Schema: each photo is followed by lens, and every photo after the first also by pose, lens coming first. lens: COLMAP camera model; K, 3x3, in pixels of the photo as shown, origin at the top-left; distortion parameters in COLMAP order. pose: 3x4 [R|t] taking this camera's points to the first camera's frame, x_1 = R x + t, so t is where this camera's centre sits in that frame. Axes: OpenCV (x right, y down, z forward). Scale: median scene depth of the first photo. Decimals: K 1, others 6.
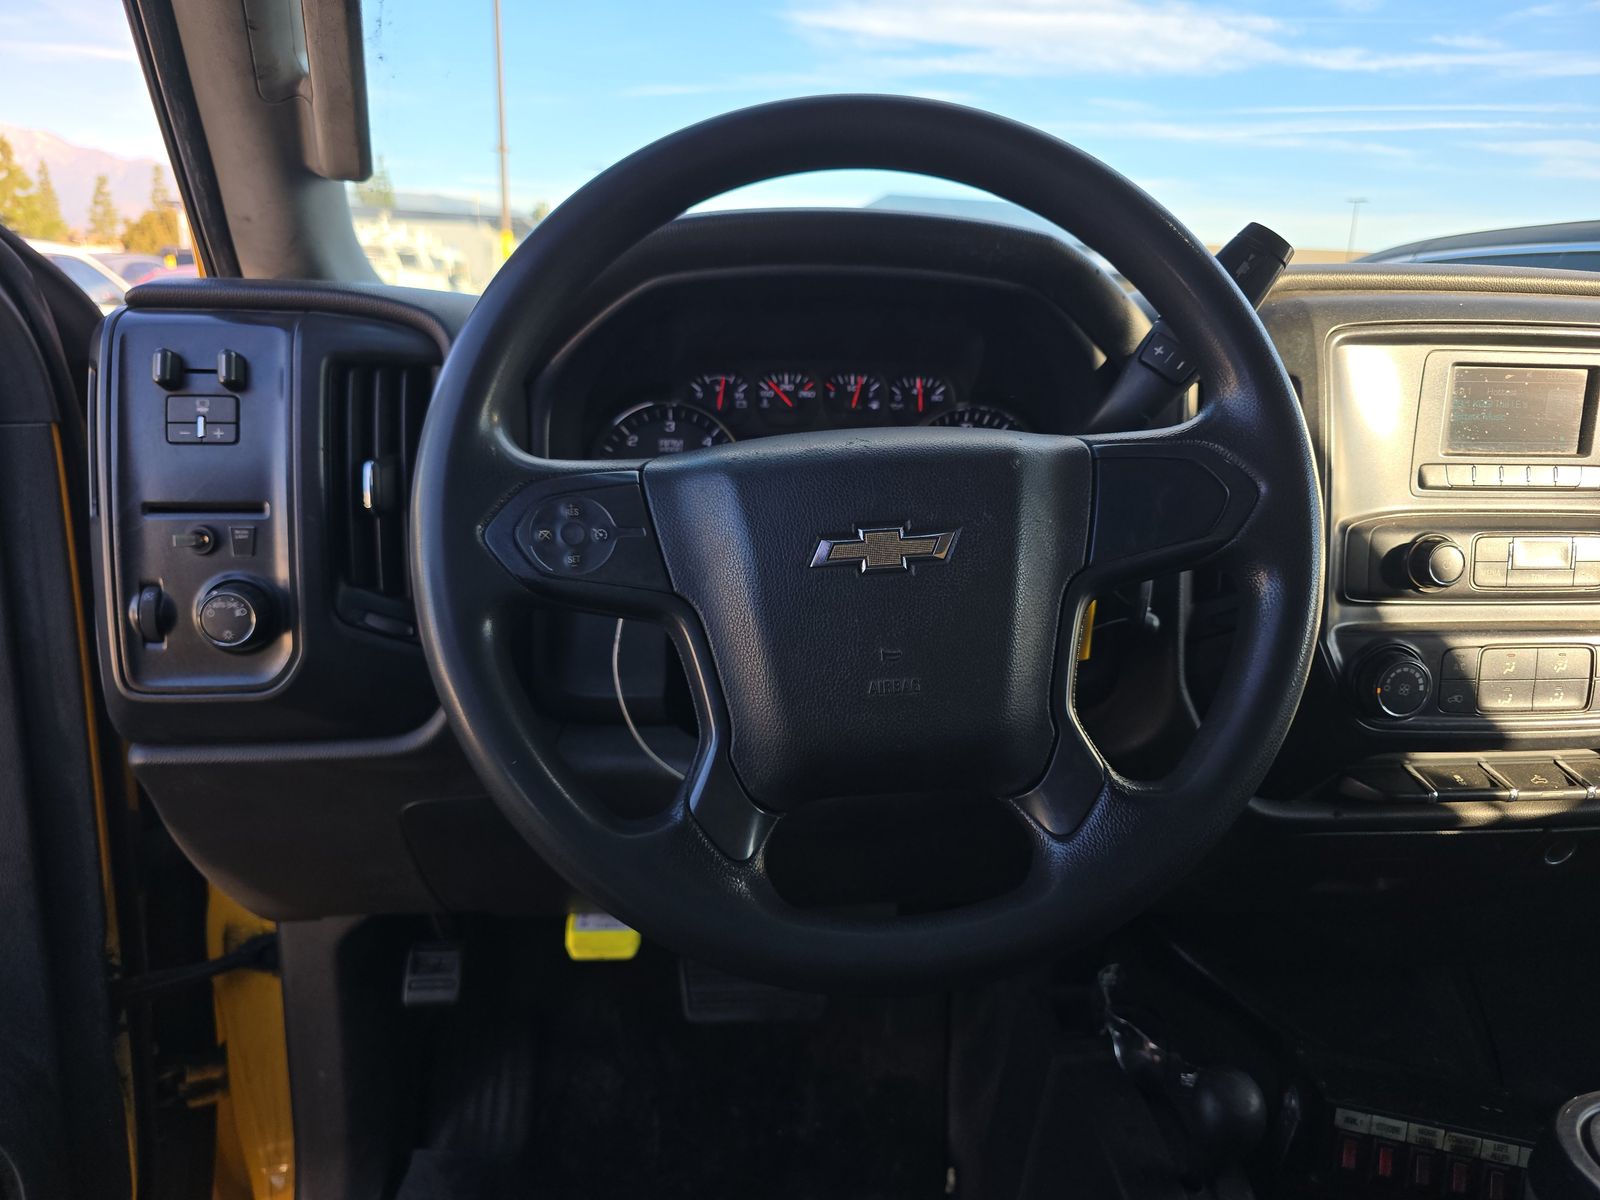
lens RADIAL K [[1106.2, 0, 800.0], [0, 1106.2, 600.0], [0, 0, 1]] dist [0.033426, -0.044488]
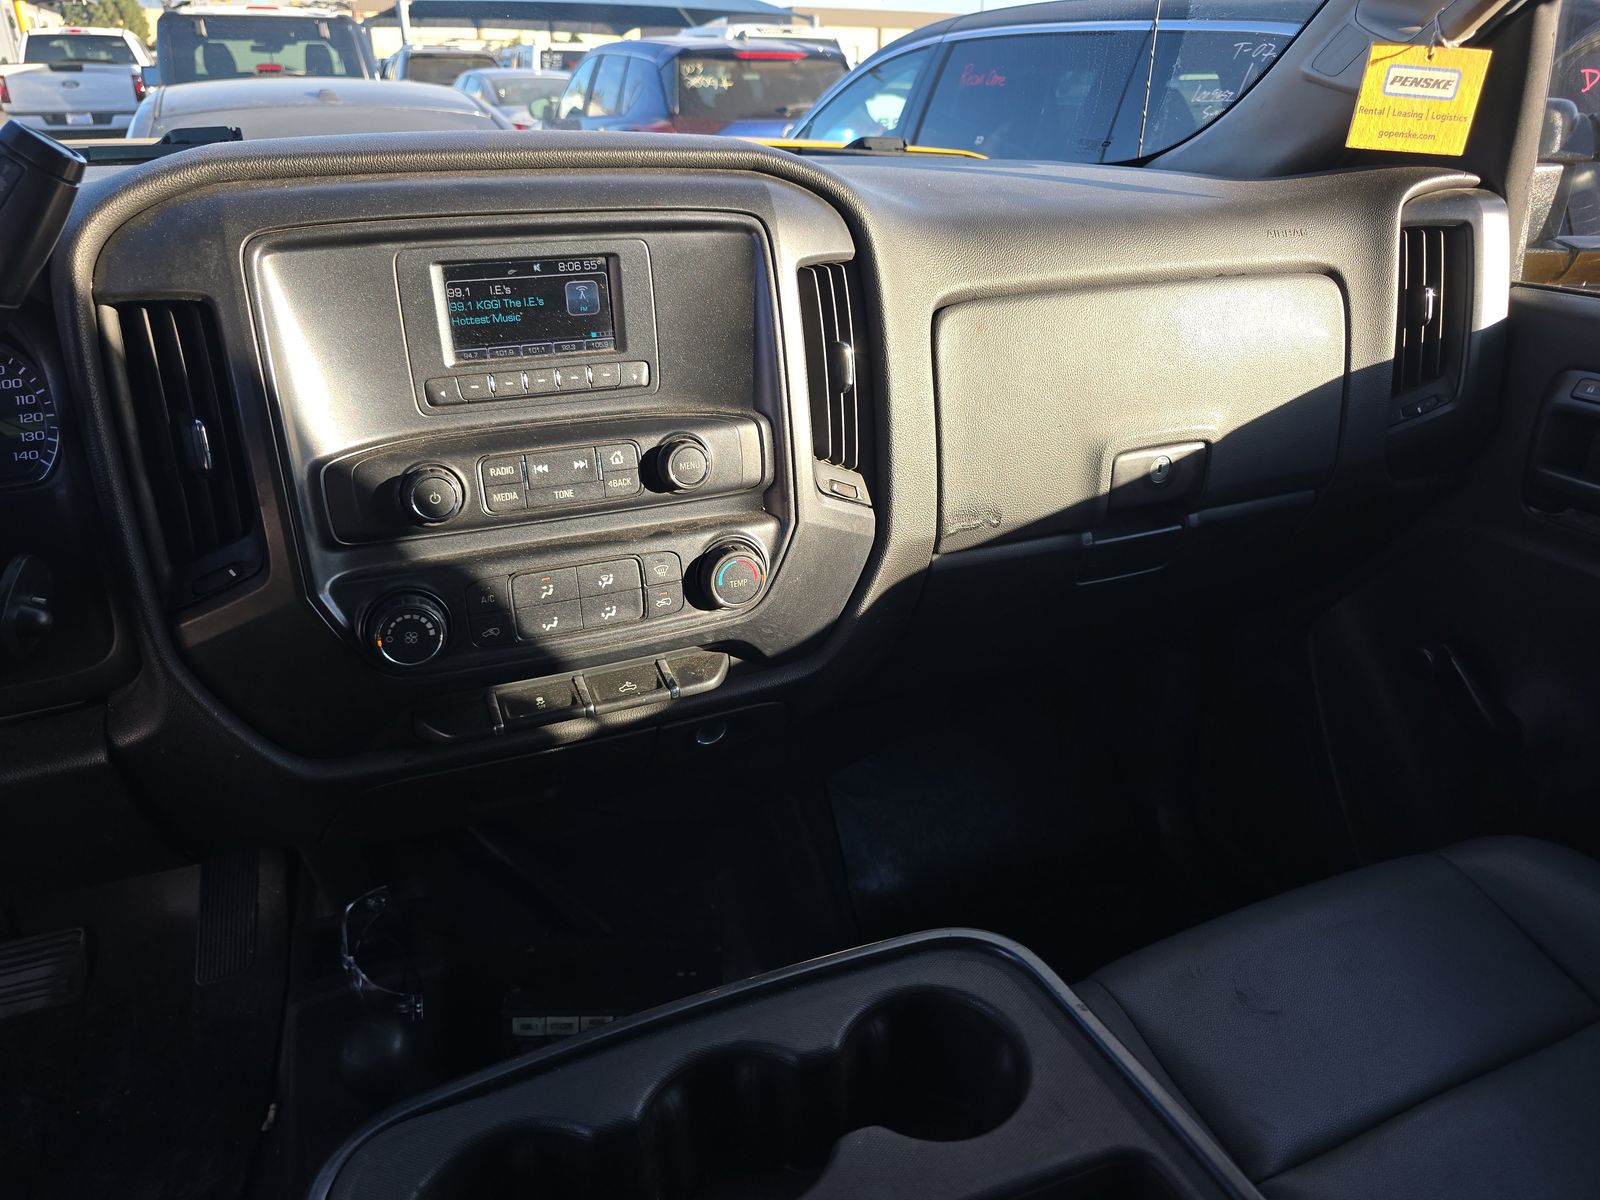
lens RADIAL K [[1106.2, 0, 800.0], [0, 1106.2, 600.0], [0, 0, 1]] dist [0.033426, -0.044488]
pose [[0.955194, -0.141705, 0.259853, 0.587747], [0.092153, 0.976690, 0.193869, -0.094175], [-0.281268, -0.161237, 0.945987, 0.040813]]
